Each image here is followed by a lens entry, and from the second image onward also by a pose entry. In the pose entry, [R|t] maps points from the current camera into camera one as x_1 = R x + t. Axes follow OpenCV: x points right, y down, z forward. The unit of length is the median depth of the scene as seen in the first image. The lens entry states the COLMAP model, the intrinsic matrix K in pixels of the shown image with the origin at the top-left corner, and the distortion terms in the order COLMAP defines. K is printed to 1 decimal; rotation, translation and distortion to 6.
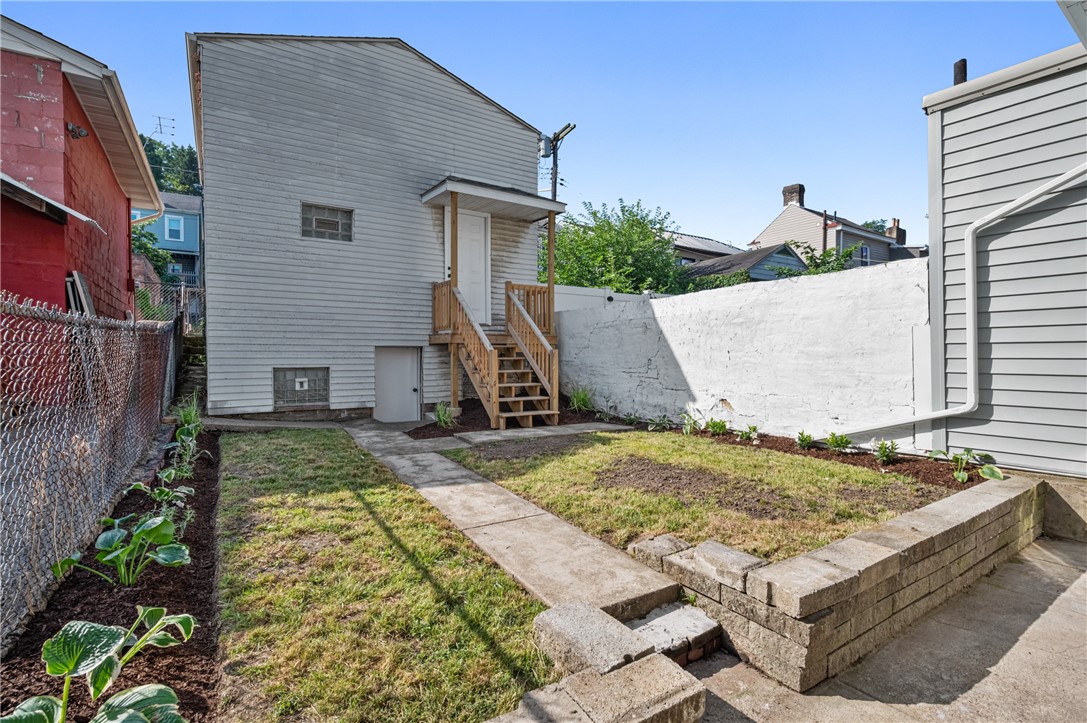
lens RADIAL K [[484.5, 0, 568.4], [0, 484.5, 369.1], [0, 0, 1]] dist [0.002134, -0.000777]
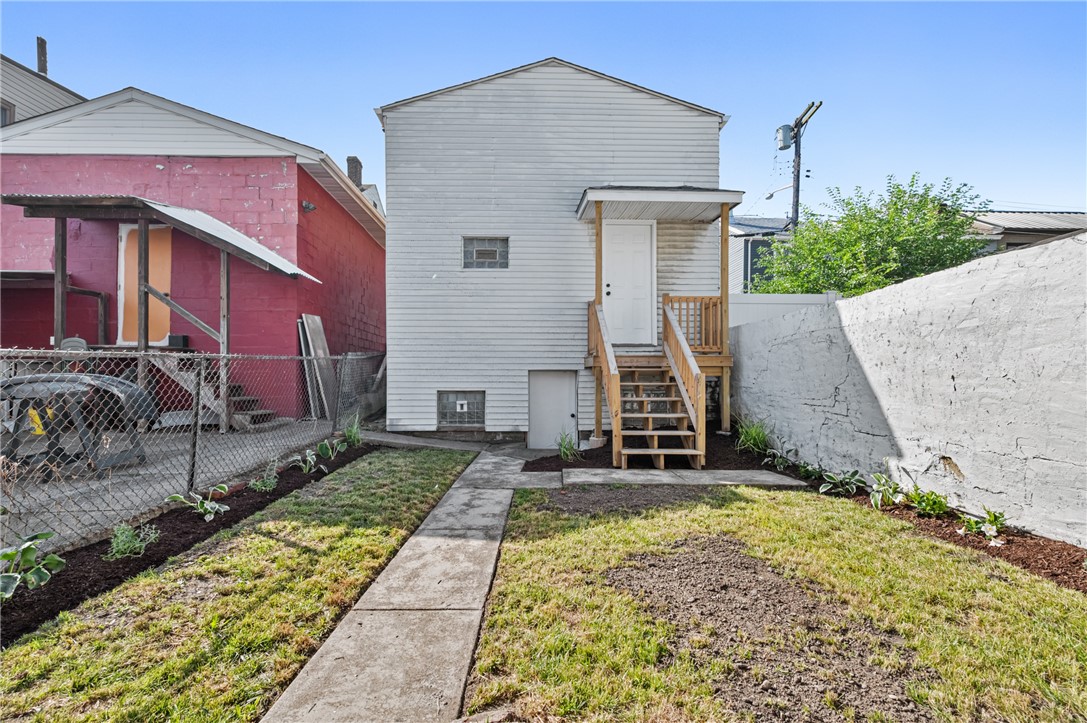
lens RADIAL K [[484.5, 0, 562.3], [0, 484.5, 376.9], [0, 0, 1]] dist [0.002134, -0.000777]
pose [[0.853281, 0.002155, -0.521447, 0.194476], [-0.017219, 0.999563, -0.024045, -0.011760], [0.521167, 0.029496, 0.852945, 0.206246]]
